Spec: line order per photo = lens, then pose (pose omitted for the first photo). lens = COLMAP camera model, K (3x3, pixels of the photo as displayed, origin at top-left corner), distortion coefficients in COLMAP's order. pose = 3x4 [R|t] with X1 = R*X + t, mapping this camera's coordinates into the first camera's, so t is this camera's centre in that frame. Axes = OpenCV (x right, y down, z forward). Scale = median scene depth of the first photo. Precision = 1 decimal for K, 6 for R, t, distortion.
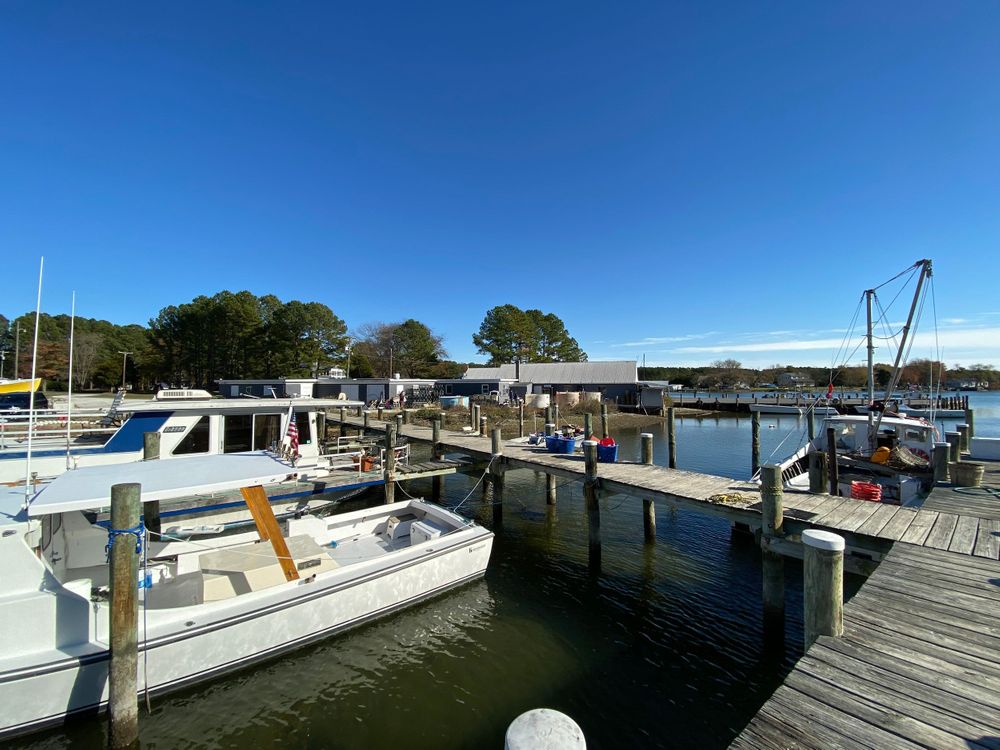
lens RADIAL K [[405.1, 0, 500.0], [0, 405.1, 375.0], [0, 0, 1]] dist [-0.000163, -0.010980]
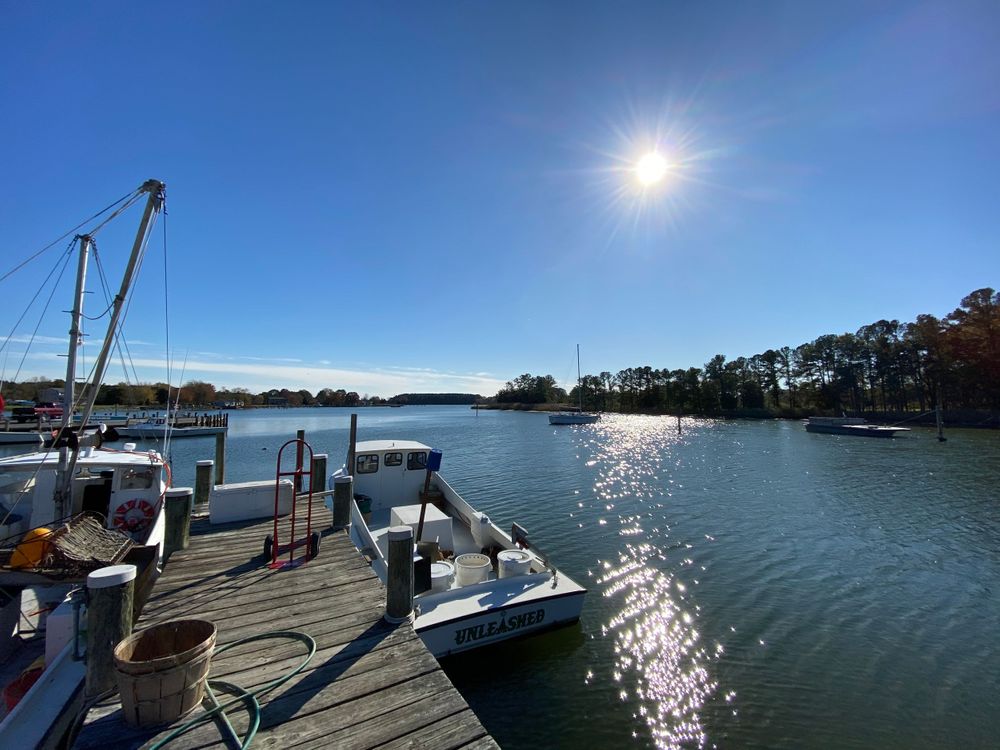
lens RADIAL K [[402.5, 0, 500.0], [0, 402.5, 375.0], [0, 0, 1]] dist [0.028507, -0.038334]
pose [[0.116250, 0.073415, 0.990503, 0.146781], [-0.026974, 0.997130, -0.070741, 0.004669], [-0.992854, -0.018494, 0.117897, 0.110648]]
